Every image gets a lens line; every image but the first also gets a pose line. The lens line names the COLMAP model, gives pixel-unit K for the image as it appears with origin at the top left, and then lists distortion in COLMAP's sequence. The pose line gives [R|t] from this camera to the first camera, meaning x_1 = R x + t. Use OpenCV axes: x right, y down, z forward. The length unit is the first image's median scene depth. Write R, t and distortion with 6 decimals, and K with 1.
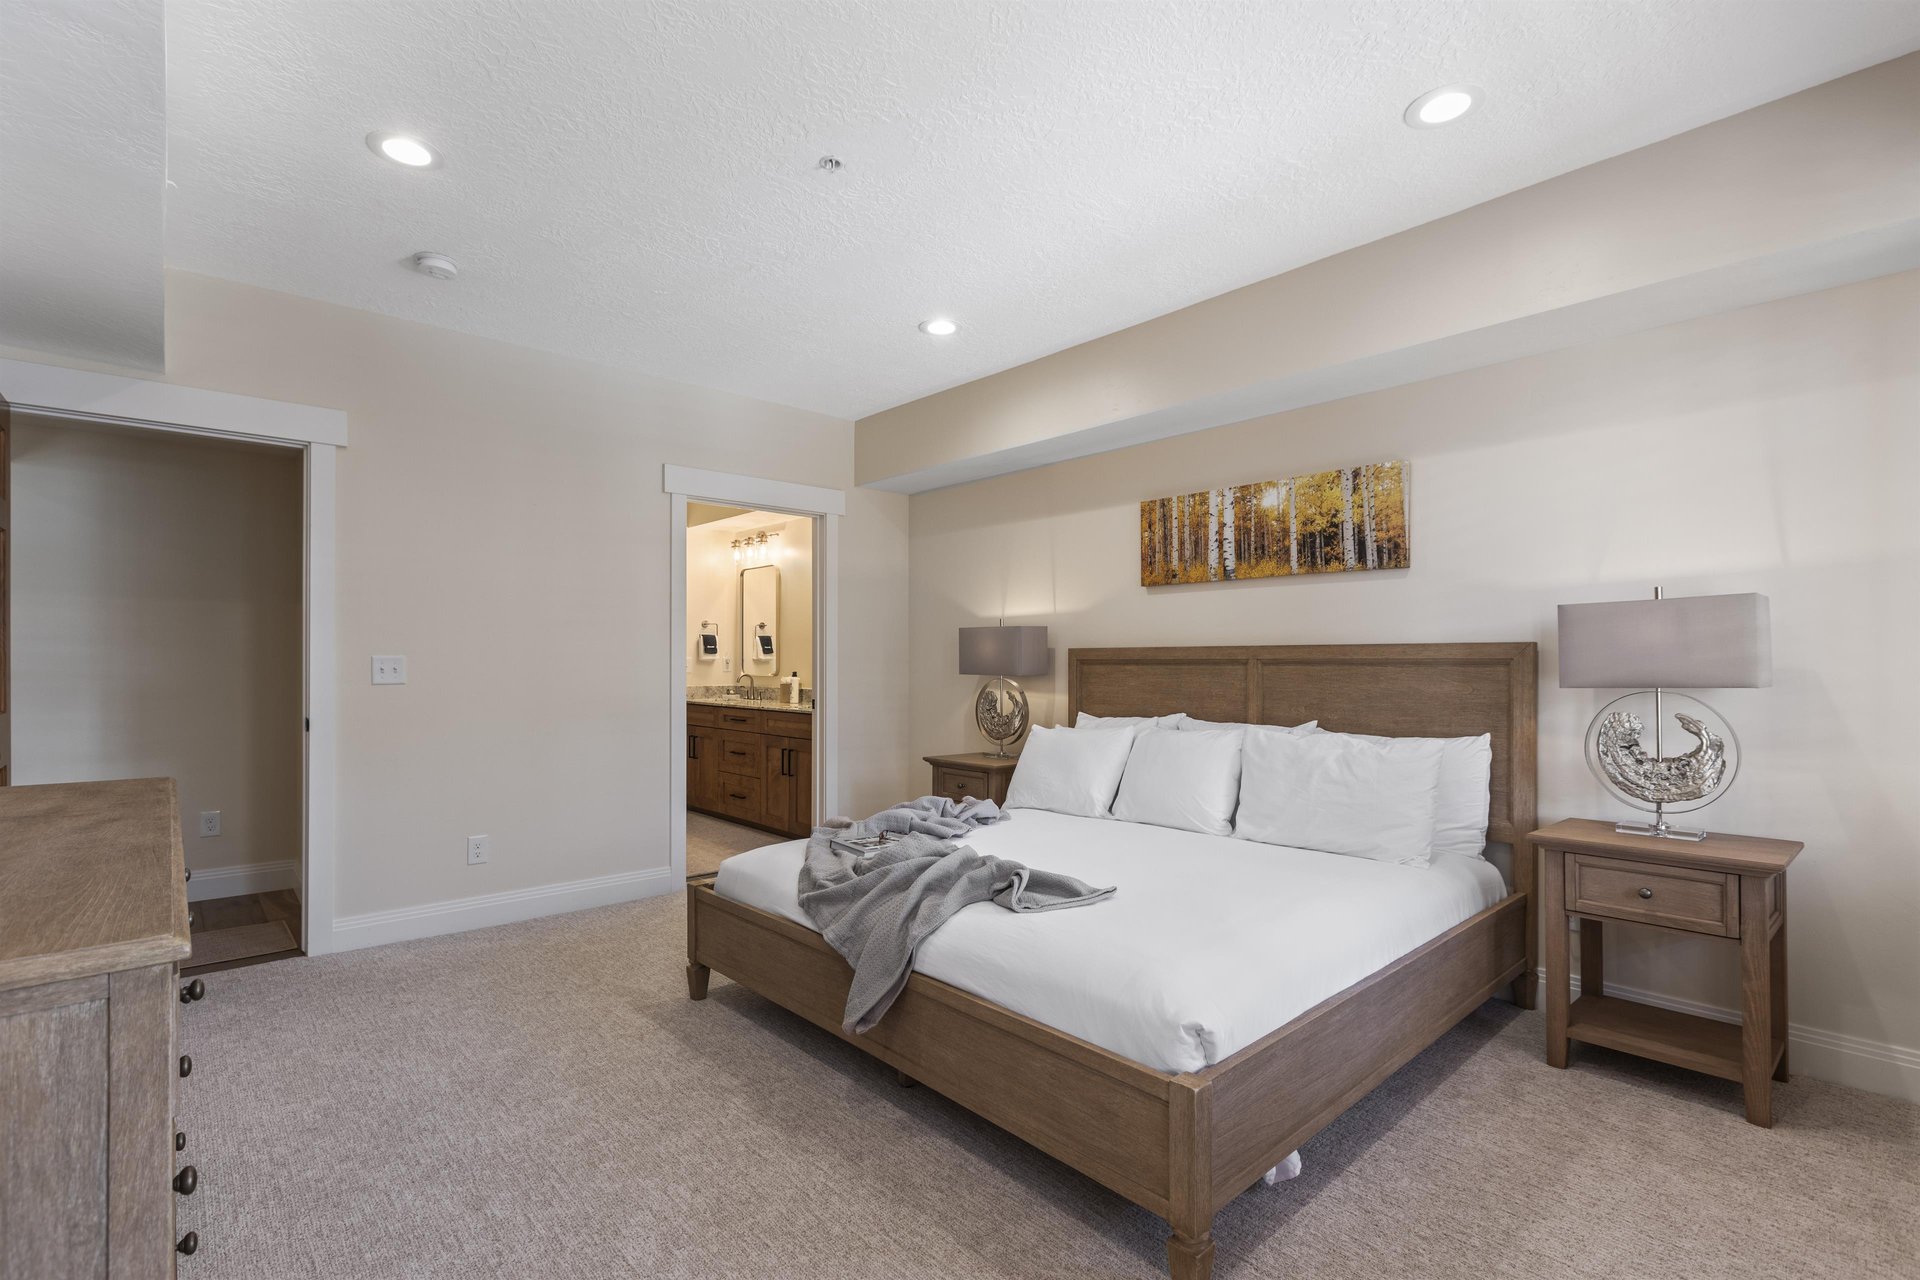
lens RADIAL K [[862.2, 0, 941.2], [0, 862.2, 667.3], [0, 0, 1]] dist [-0.000204, -0.000329]
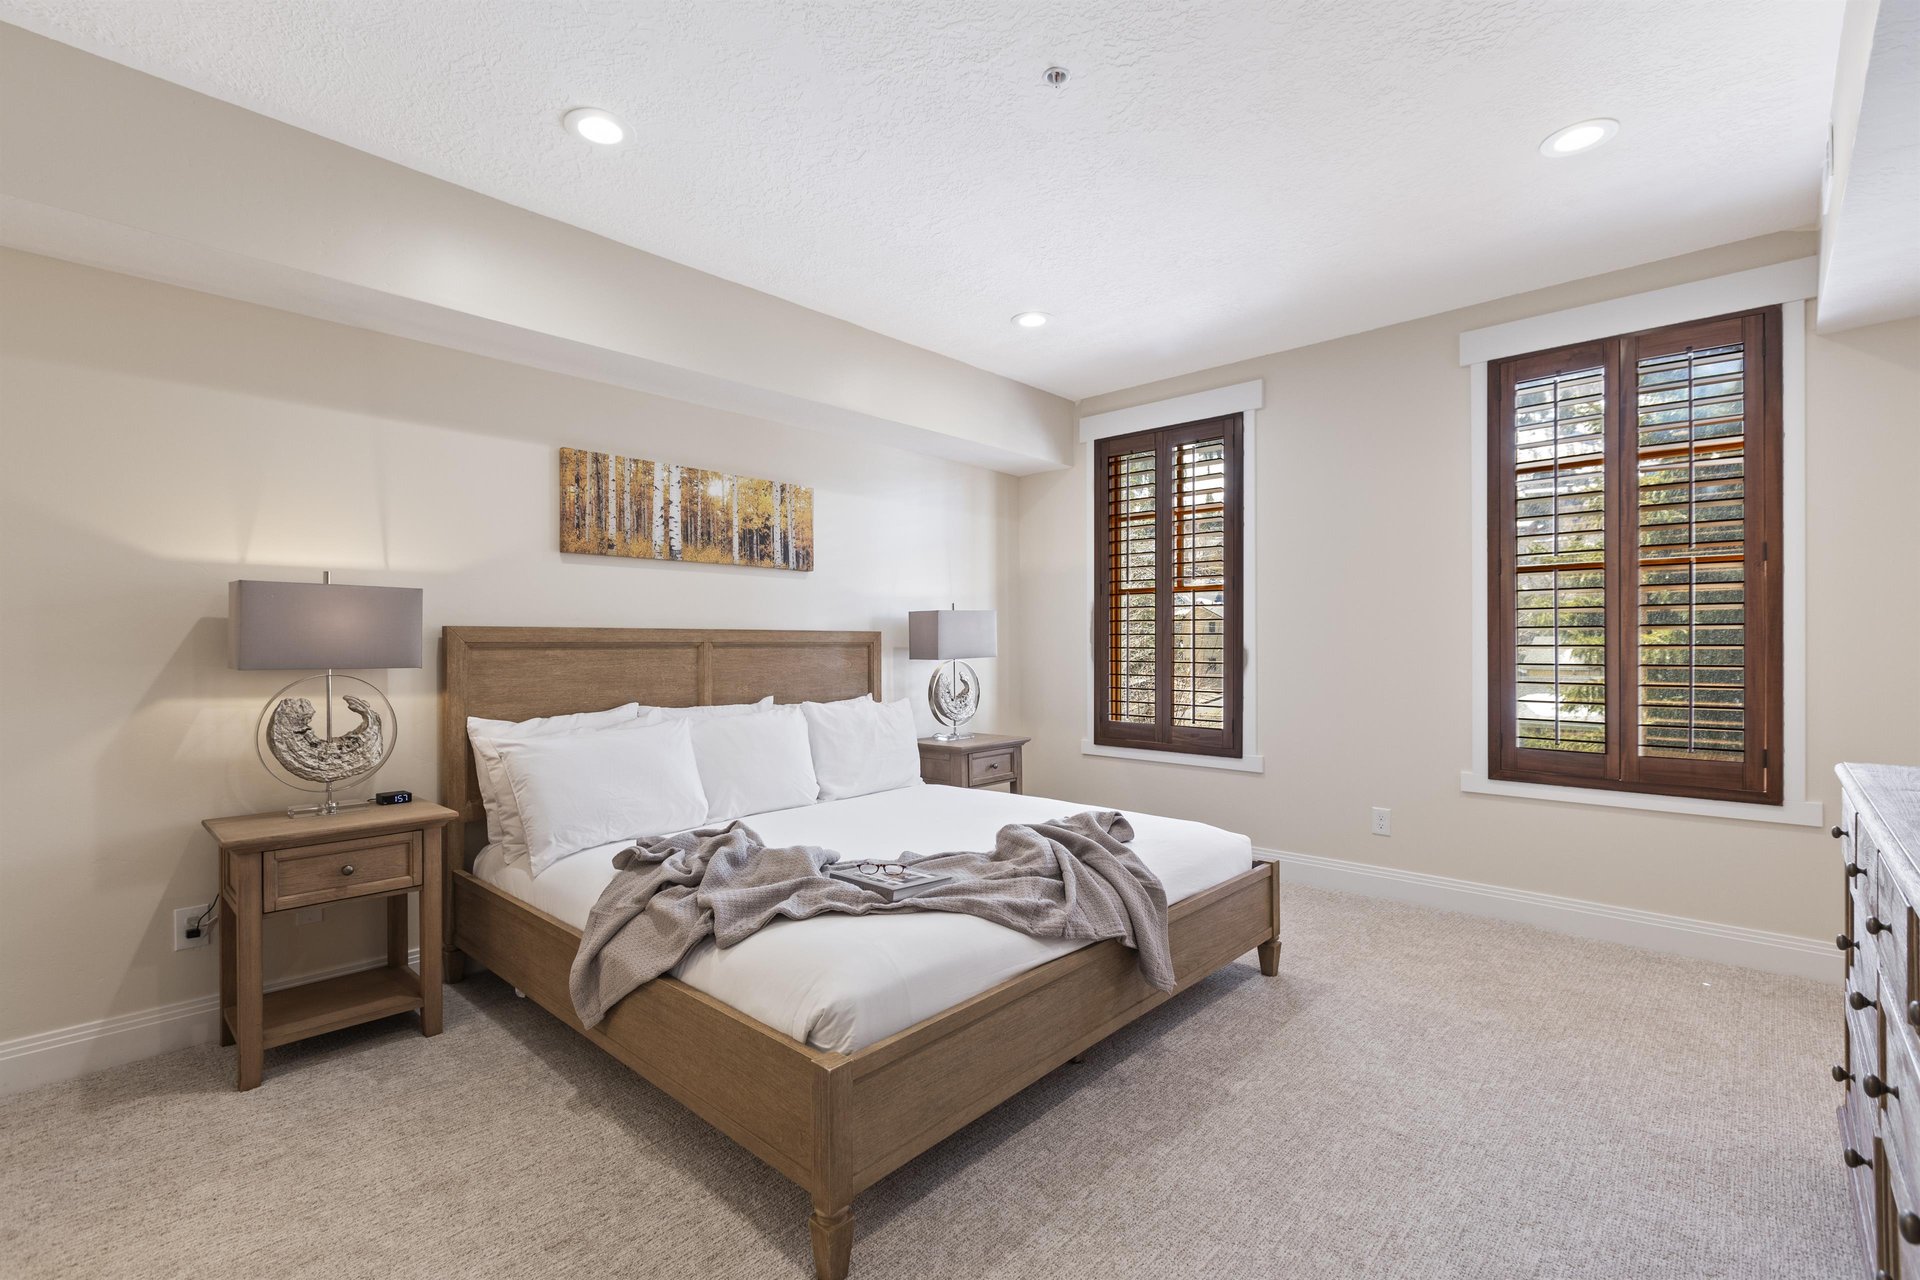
lens RADIAL K [[862.2, 0, 956.2], [0, 862.2, 634.6], [0, 0, 1]] dist [-0.000204, -0.000329]
pose [[-0.092733, 0.011740, 0.995622, -0.657622], [0.011038, 0.999881, -0.010762, -0.004279], [-0.995630, 0.009992, -0.092851, 0.778396]]
